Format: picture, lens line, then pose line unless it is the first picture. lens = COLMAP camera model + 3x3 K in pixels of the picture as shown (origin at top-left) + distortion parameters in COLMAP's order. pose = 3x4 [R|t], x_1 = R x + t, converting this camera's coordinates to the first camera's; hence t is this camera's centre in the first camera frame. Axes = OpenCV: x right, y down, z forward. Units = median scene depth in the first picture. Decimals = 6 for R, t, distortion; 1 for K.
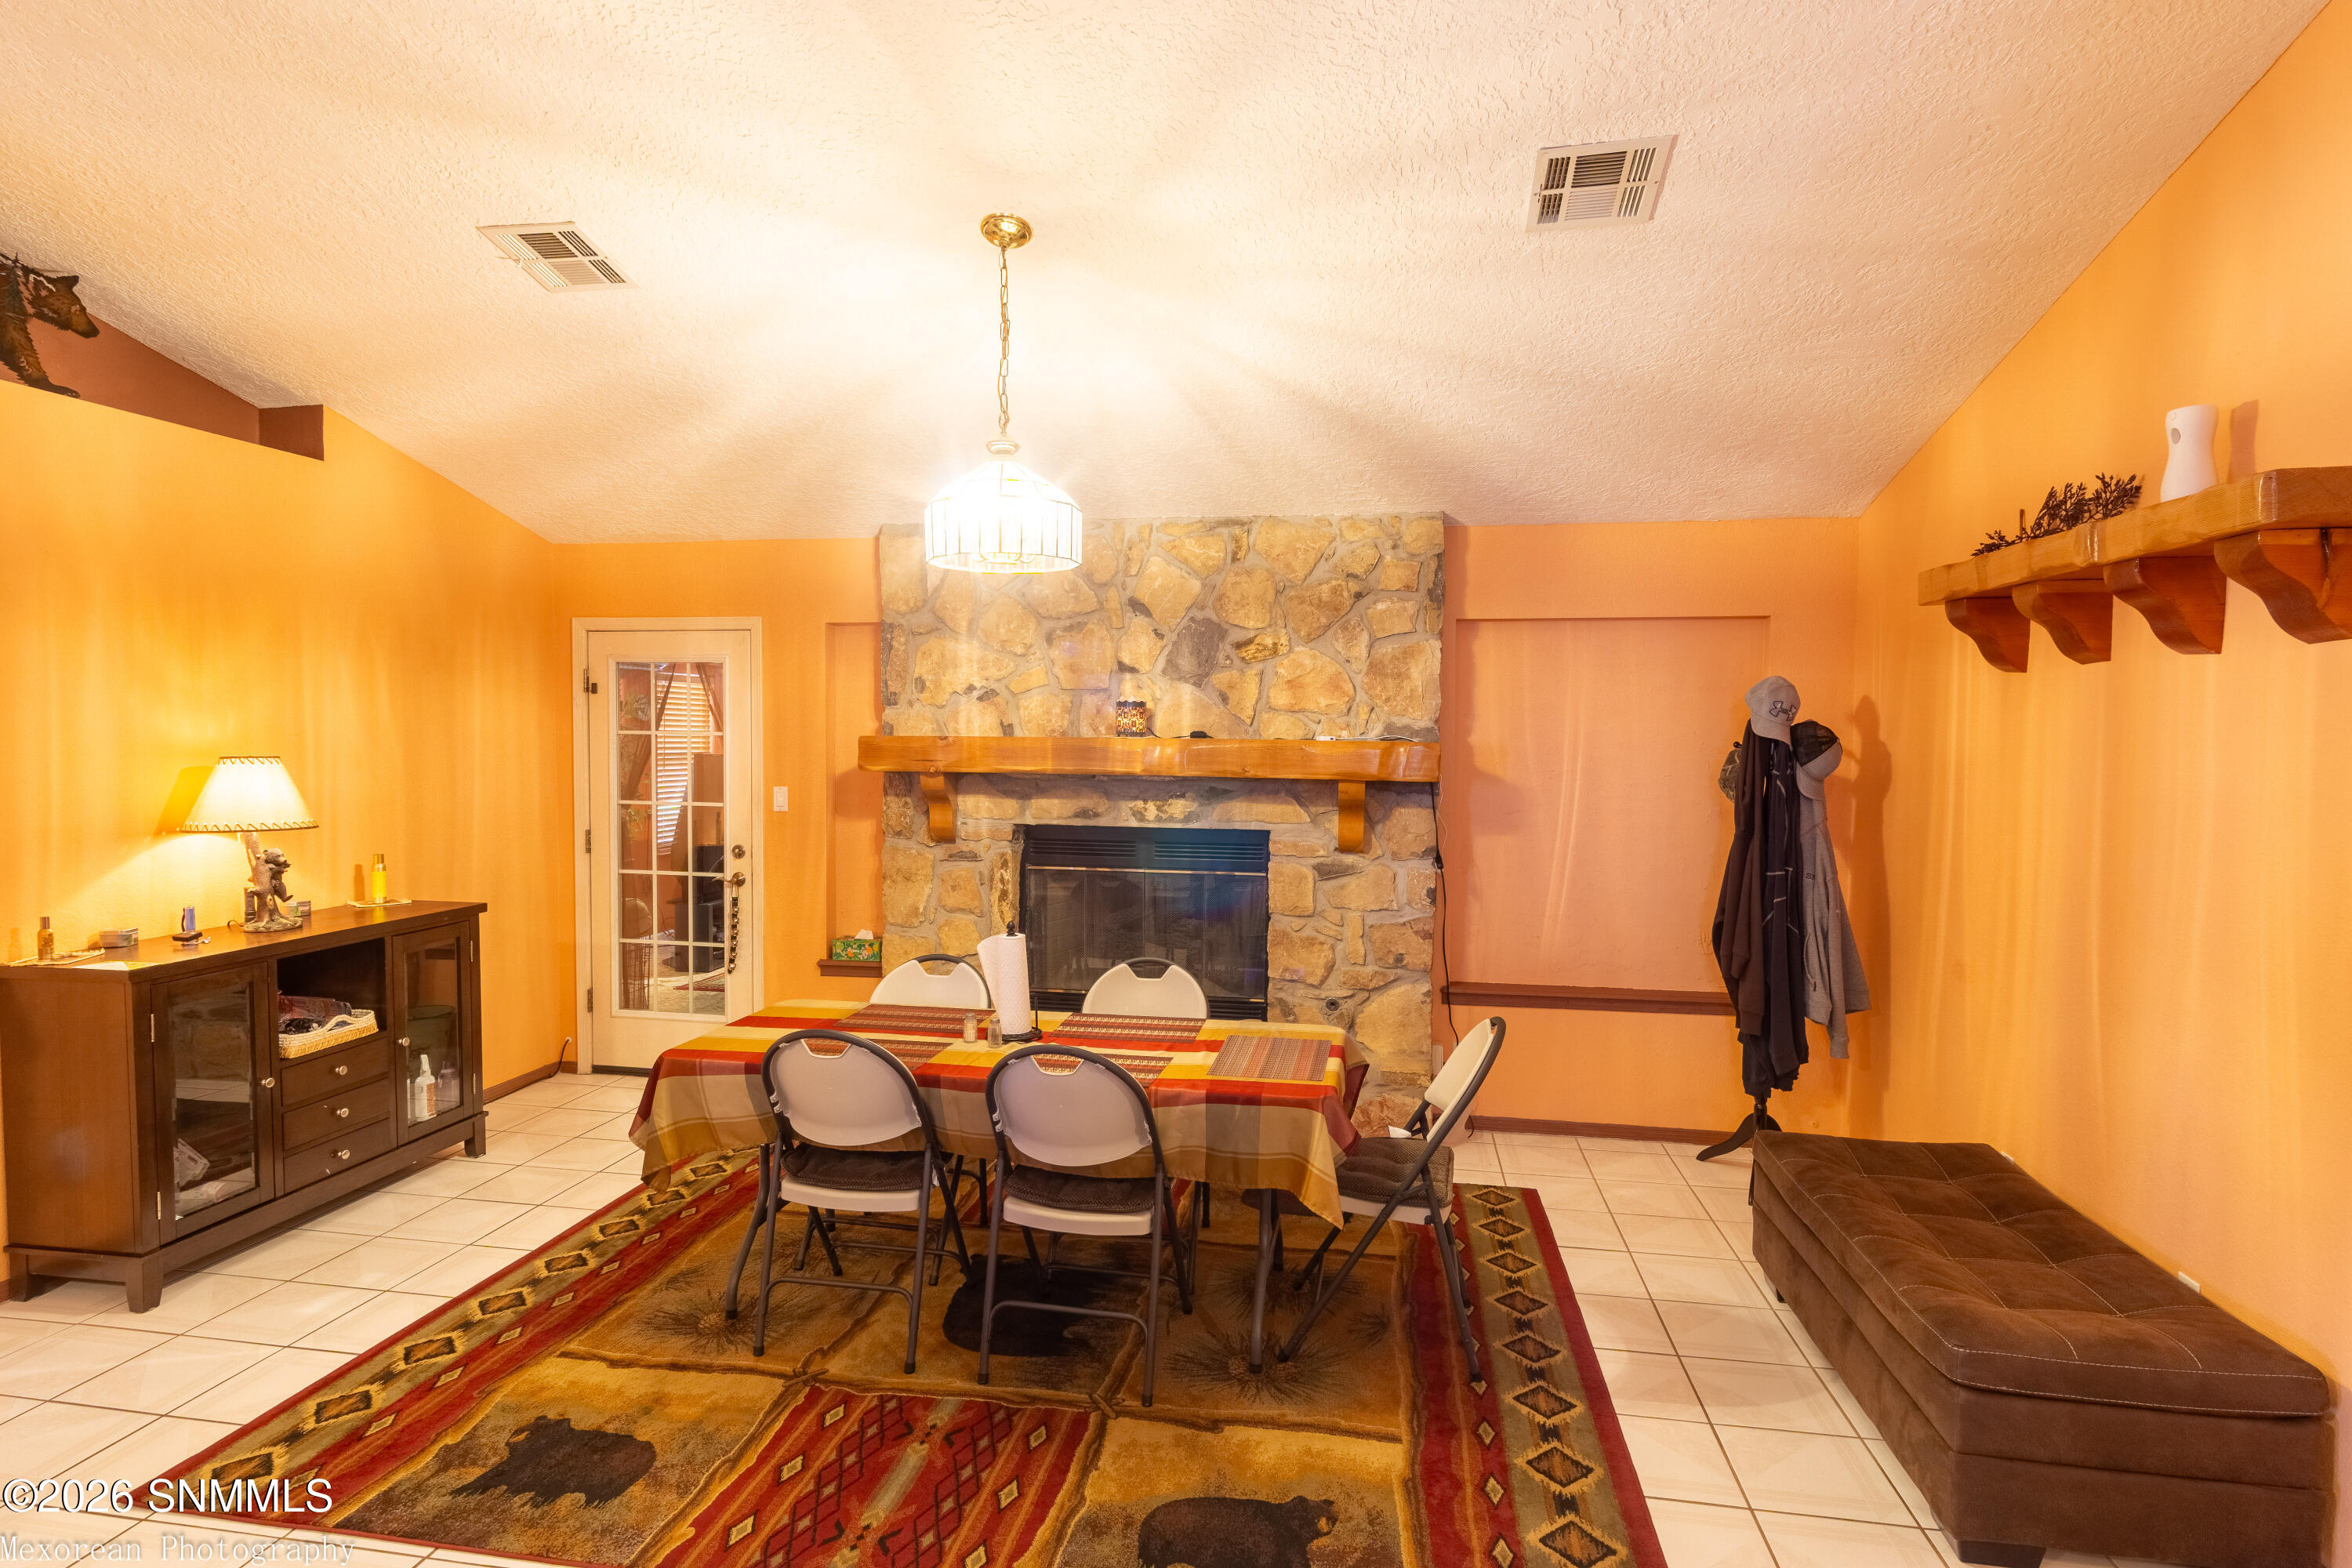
lens RADIAL K [[1256.9, 0, 1176.0], [0, 1256.9, 784.0], [0, 0, 1]] dist [0.003398, 0.001489]
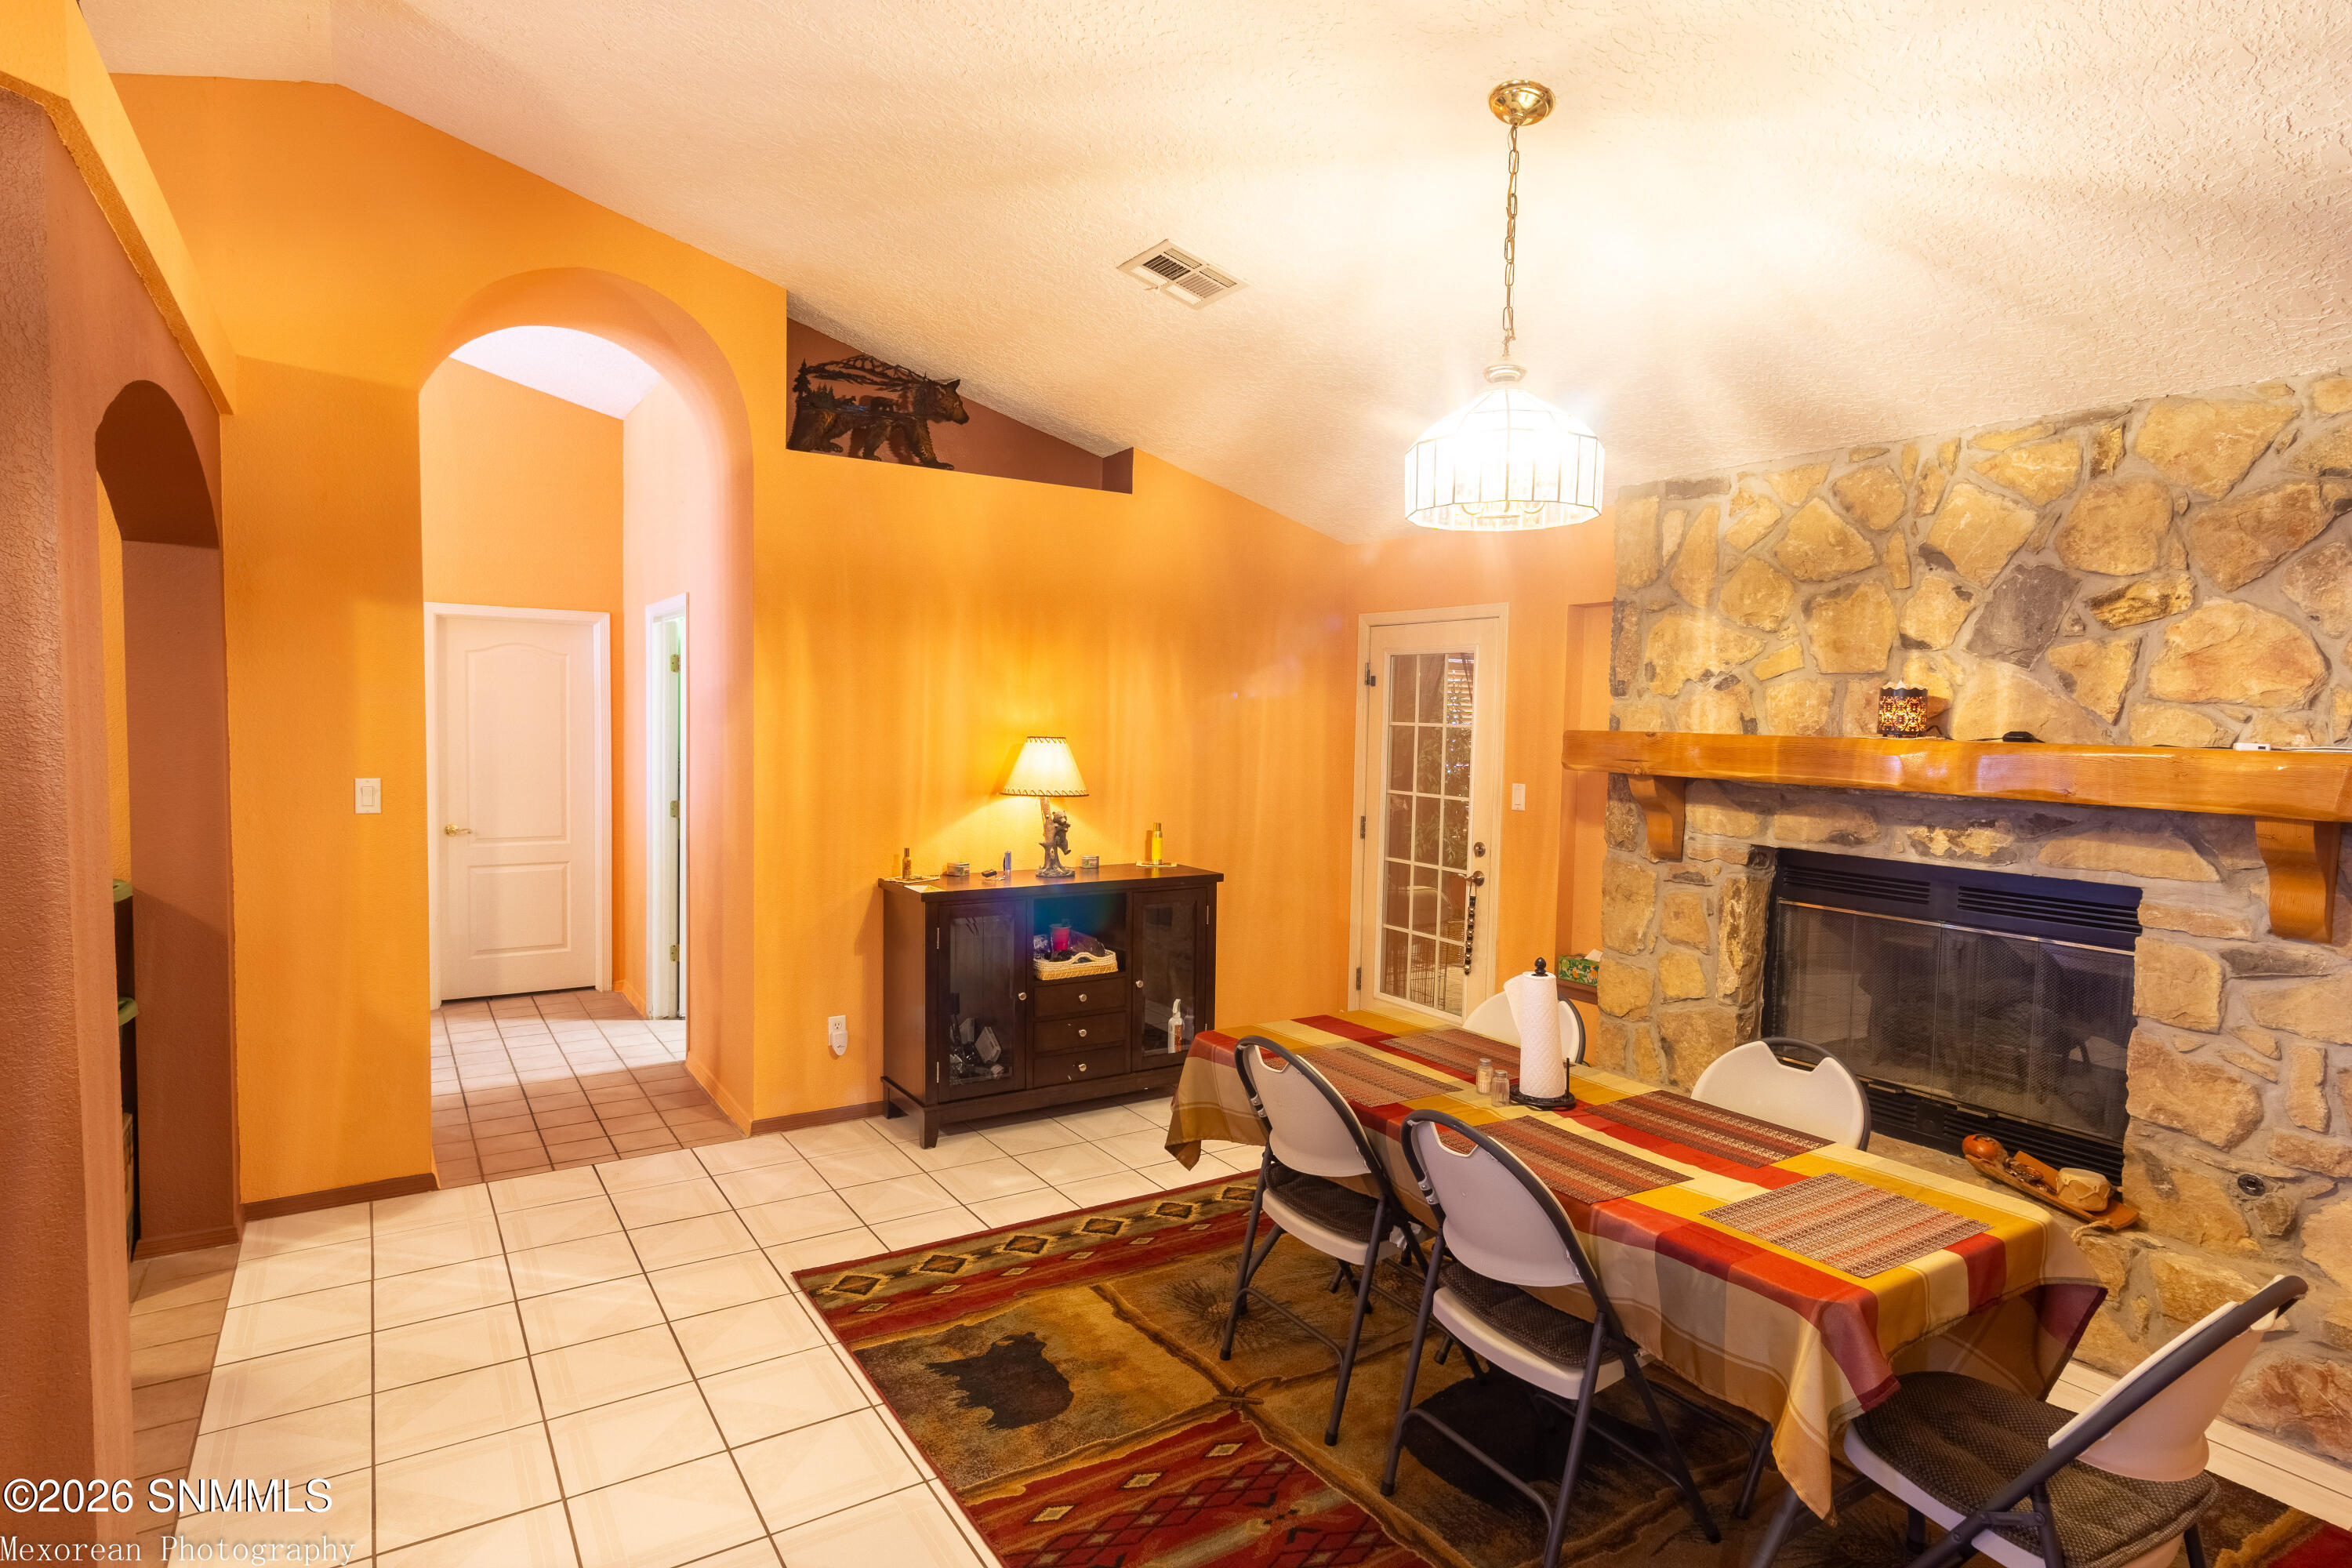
lens RADIAL K [[1256.9, 0, 1176.0], [0, 1256.9, 784.0], [0, 0, 1]] dist [0.003398, 0.001489]
pose [[0.666281, 0.048621, -0.744114, 0.224915], [-0.047710, 0.998607, 0.022530, -0.007132], [0.744173, 0.020490, 0.667673, 0.202414]]
